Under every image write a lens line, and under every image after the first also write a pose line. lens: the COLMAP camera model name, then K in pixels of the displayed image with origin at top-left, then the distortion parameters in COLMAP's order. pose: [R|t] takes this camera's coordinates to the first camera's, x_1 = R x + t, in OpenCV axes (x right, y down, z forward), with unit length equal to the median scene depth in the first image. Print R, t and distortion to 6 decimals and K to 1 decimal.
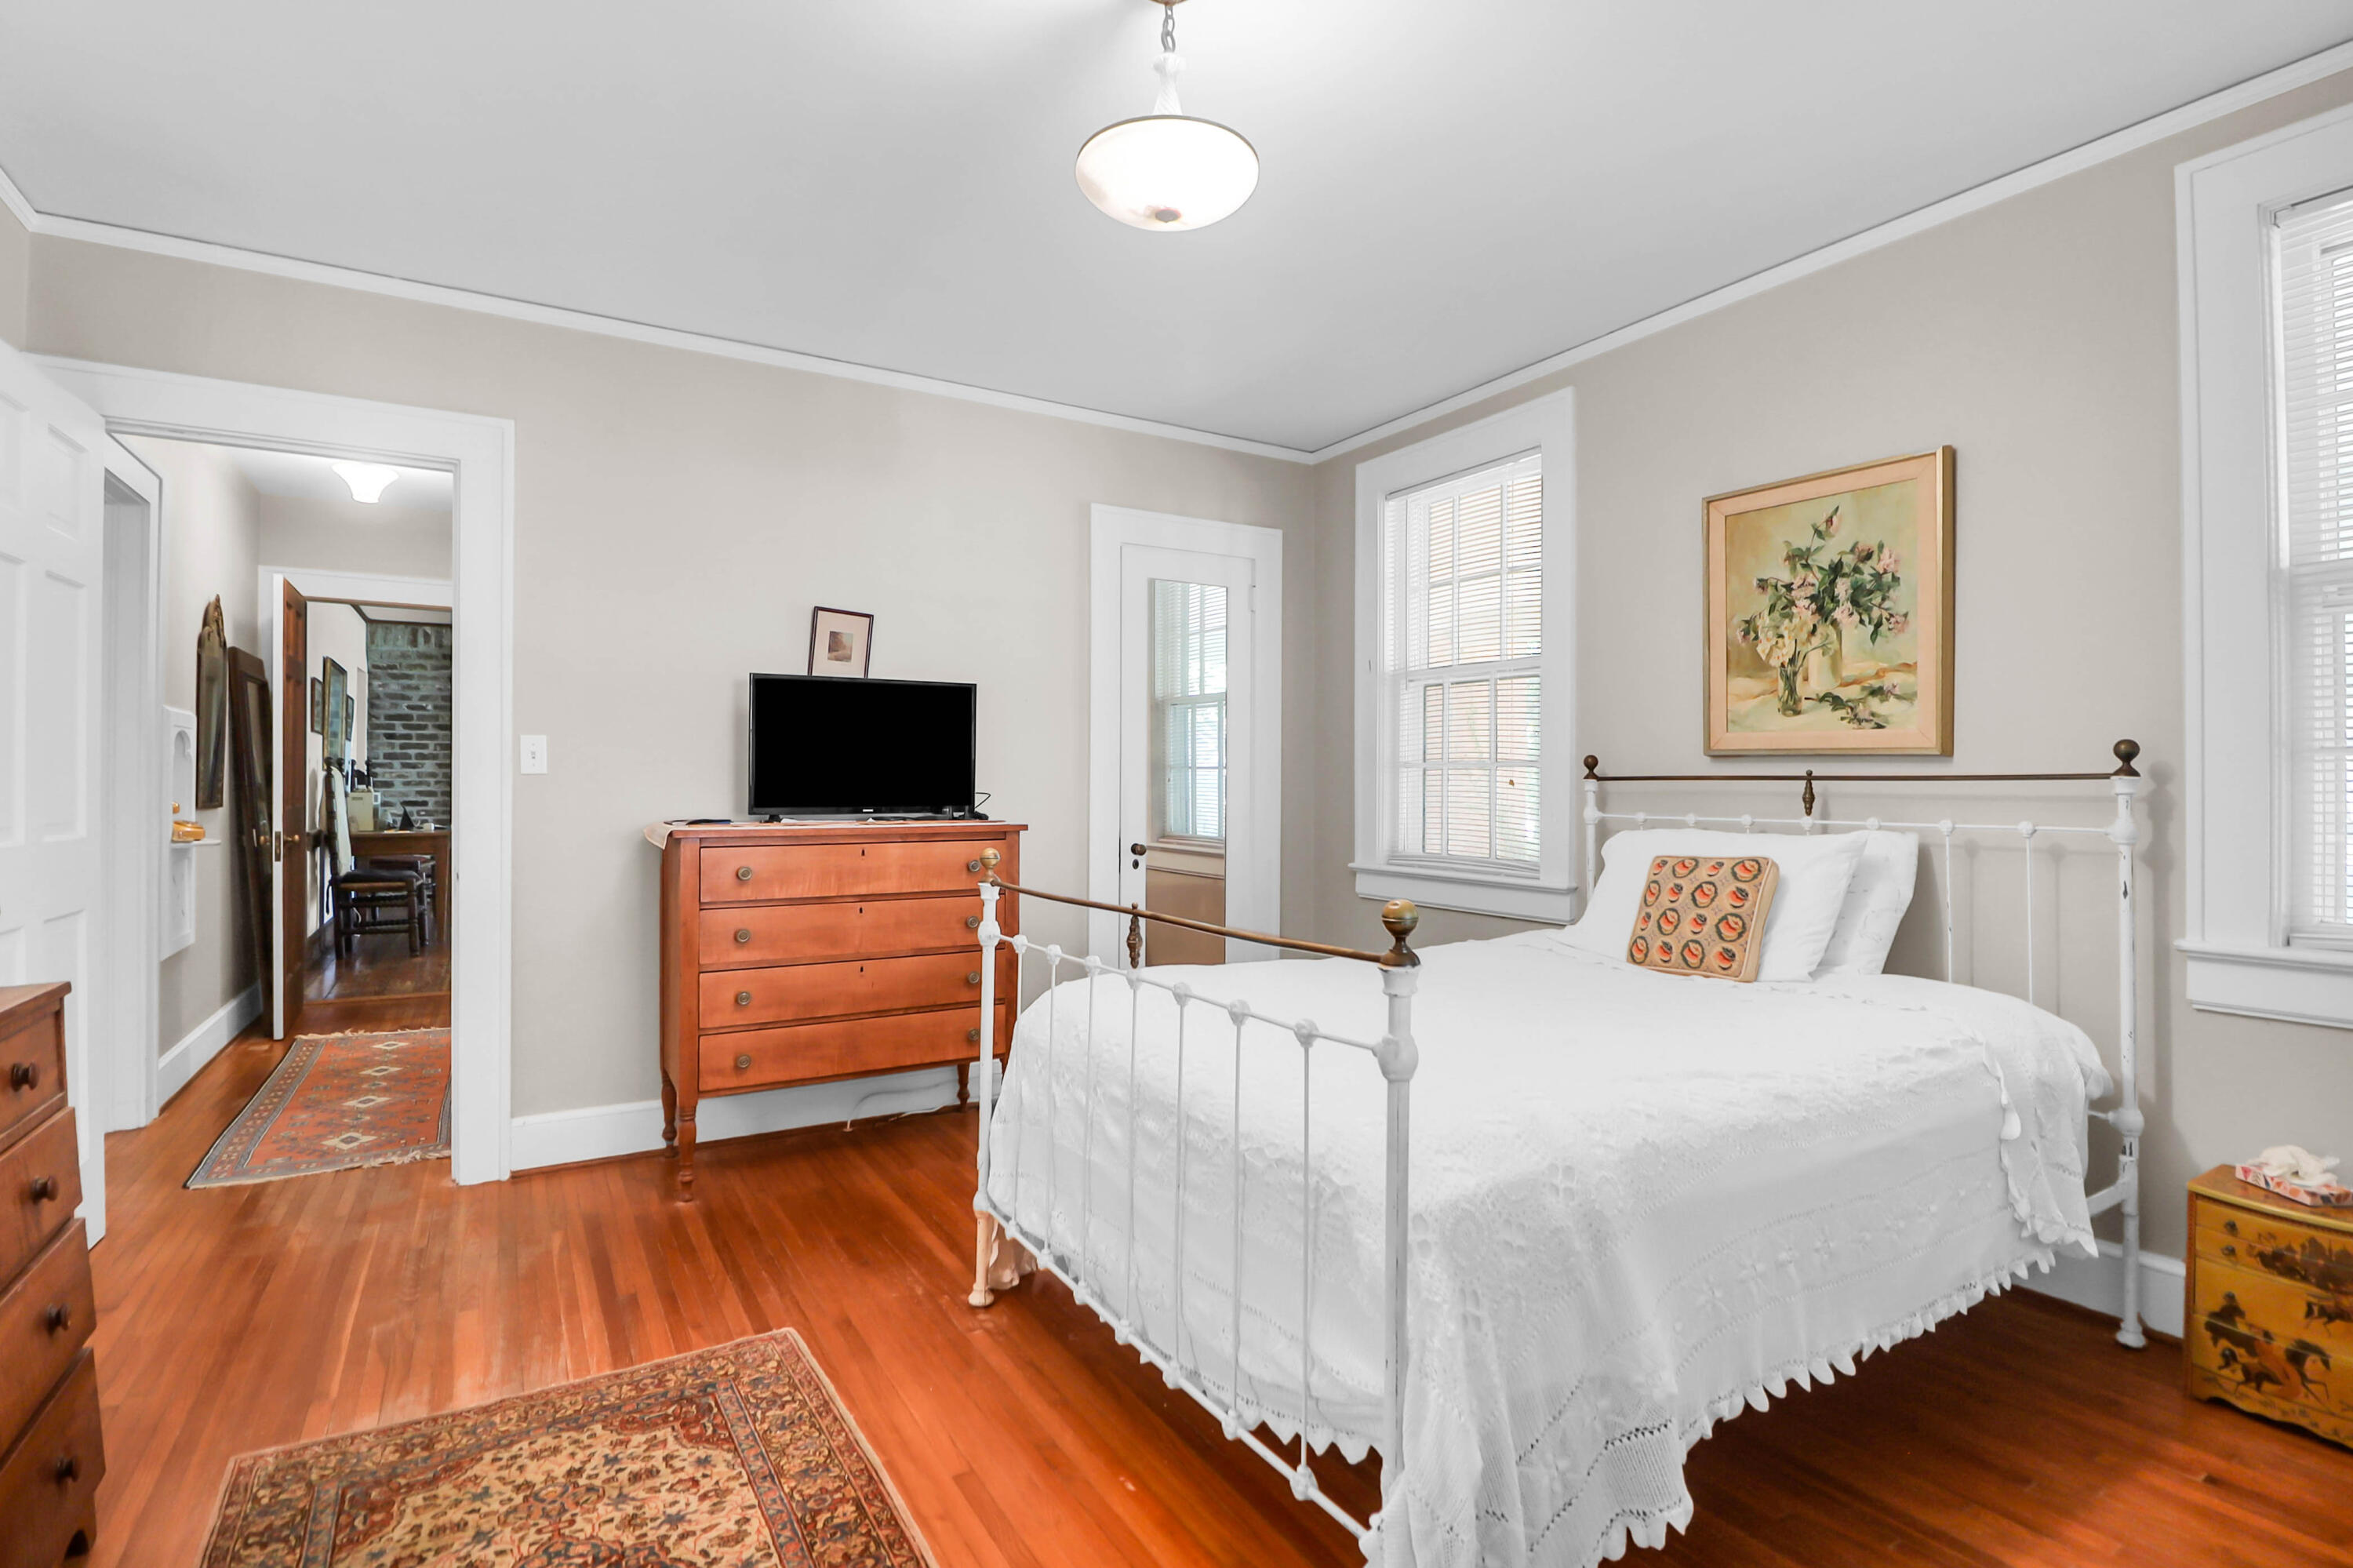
lens RADIAL K [[1118.6, 0, 1189.0], [0, 1118.6, 772.6], [0, 0, 1]] dist [-0.007012, -0.000807]
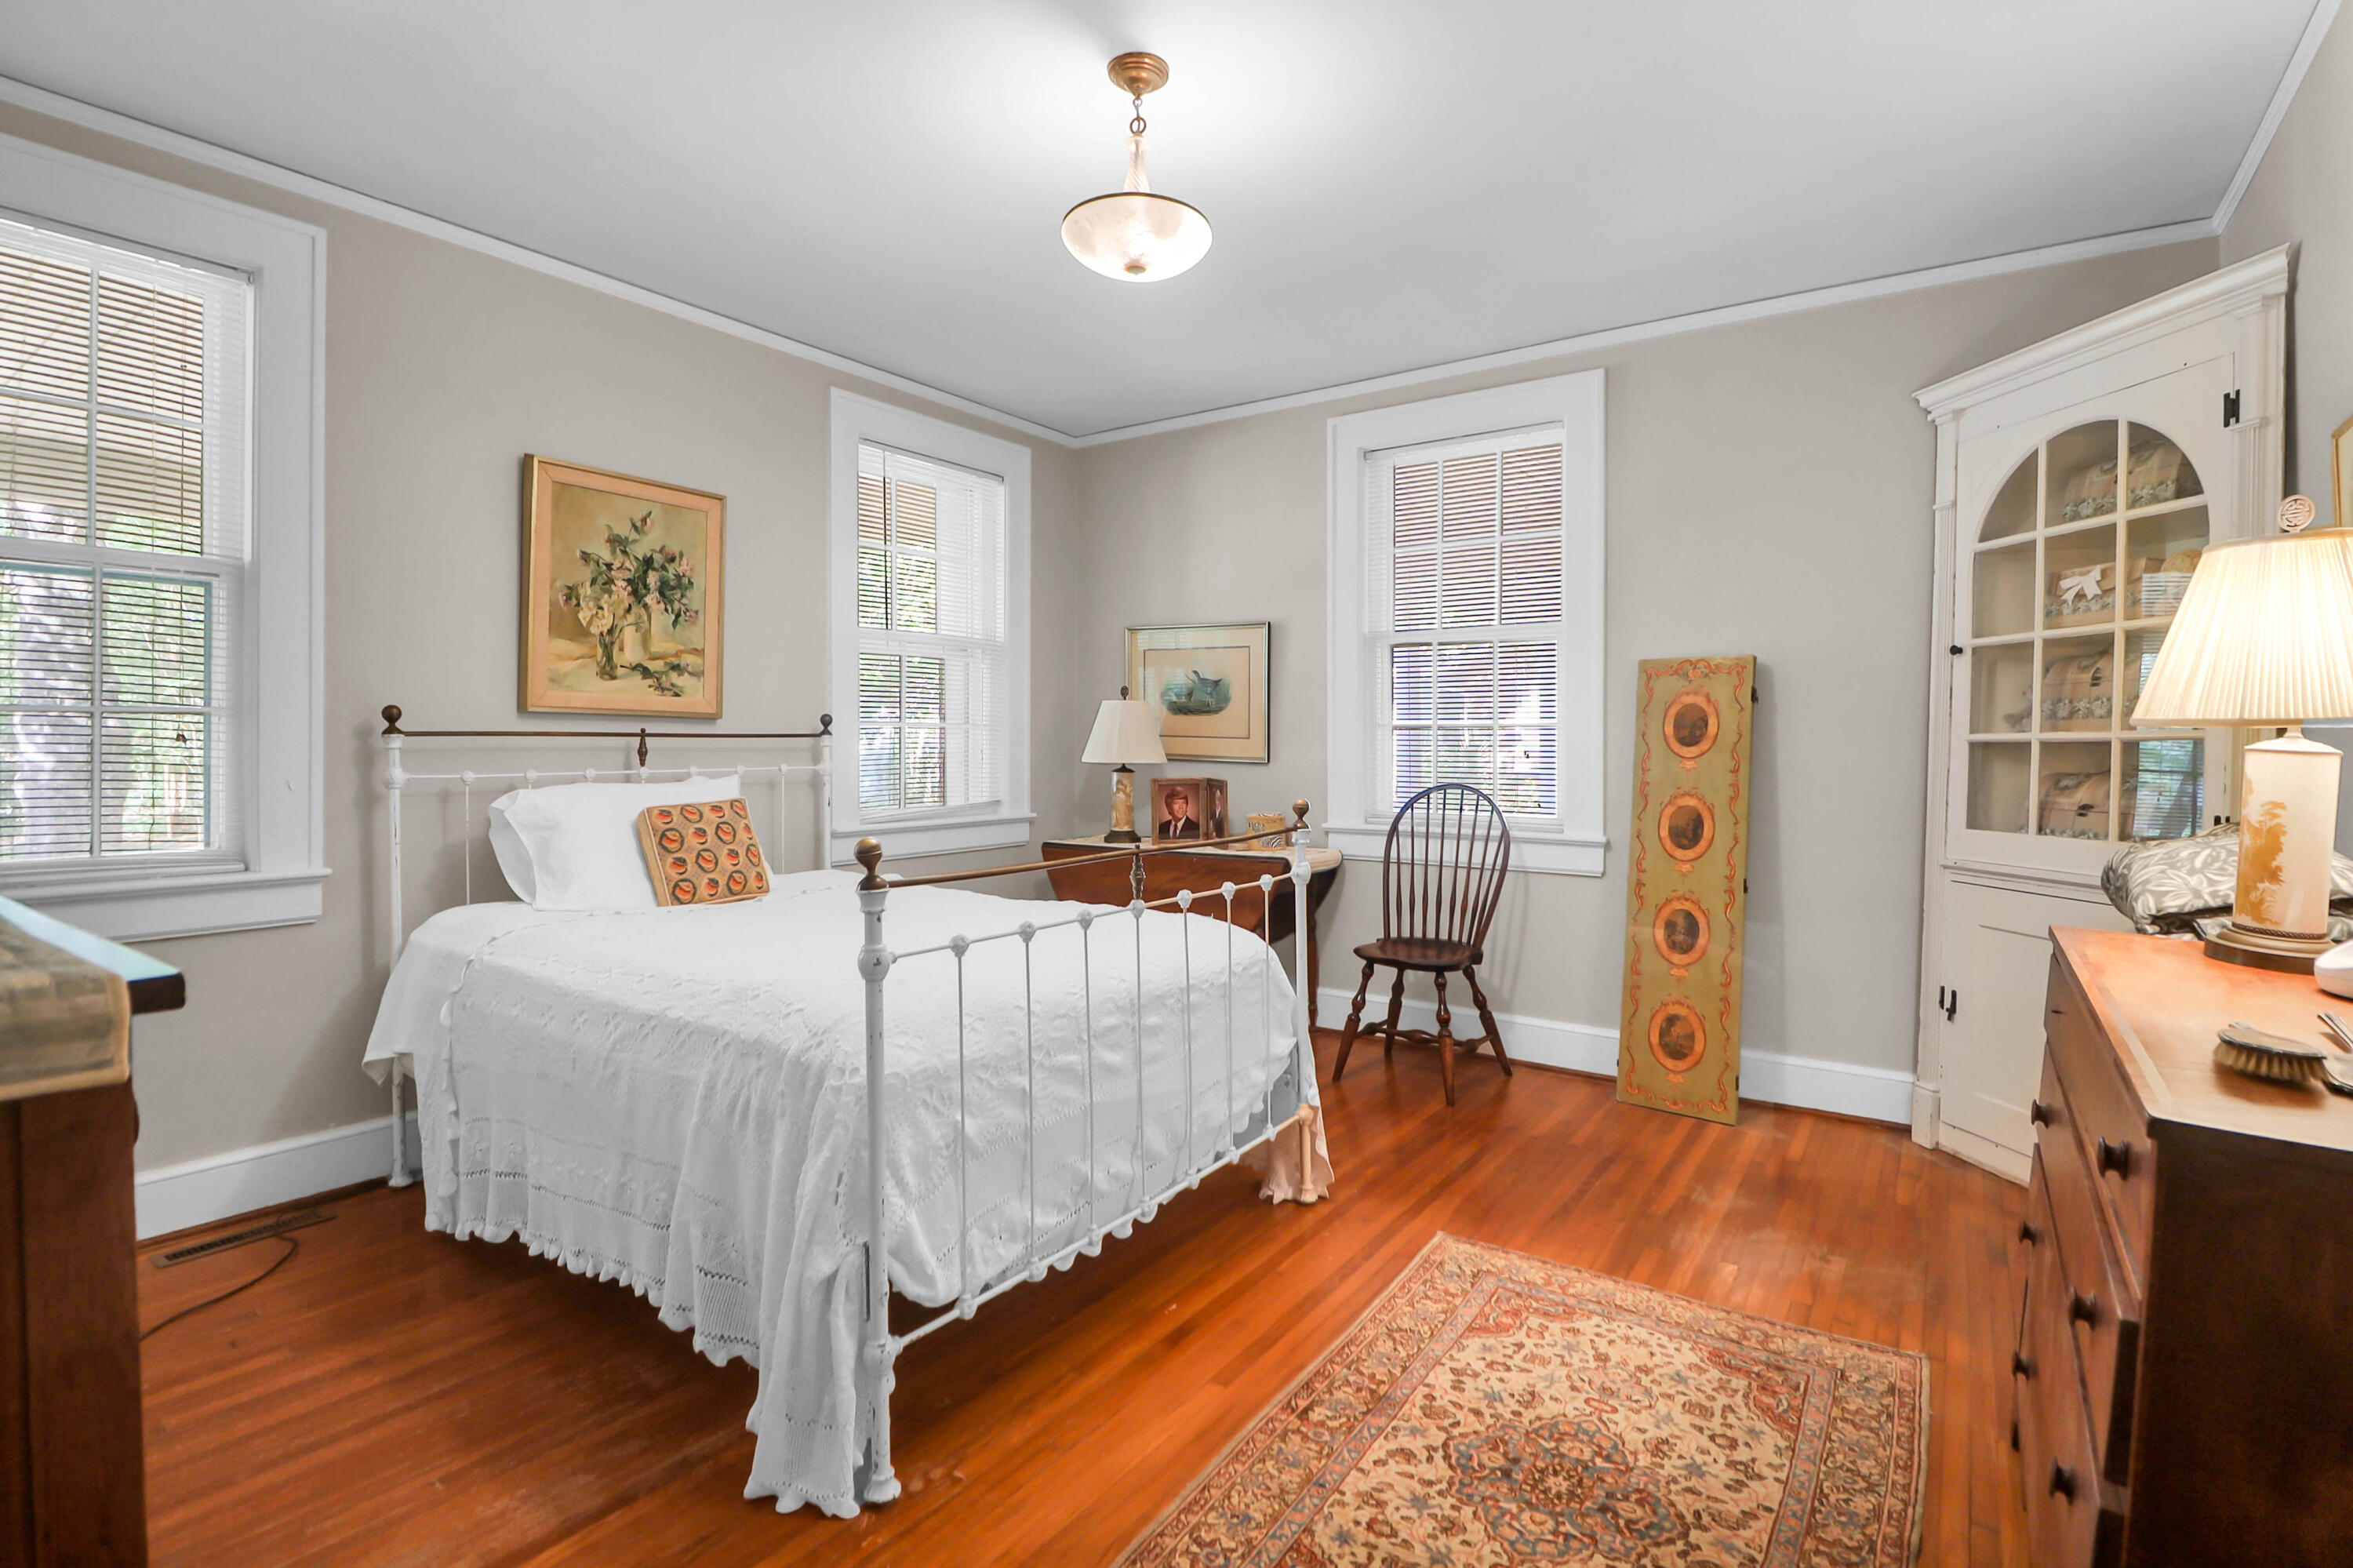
lens RADIAL K [[1118.6, 0, 1182.9], [0, 1118.6, 739.6], [0, 0, 1]] dist [-0.007012, -0.000807]
pose [[-0.398282, -0.000288, 0.917263, -0.762366], [-0.008294, 0.999960, -0.003288, 0.008961], [-0.917225, -0.008918, -0.398269, 0.951129]]
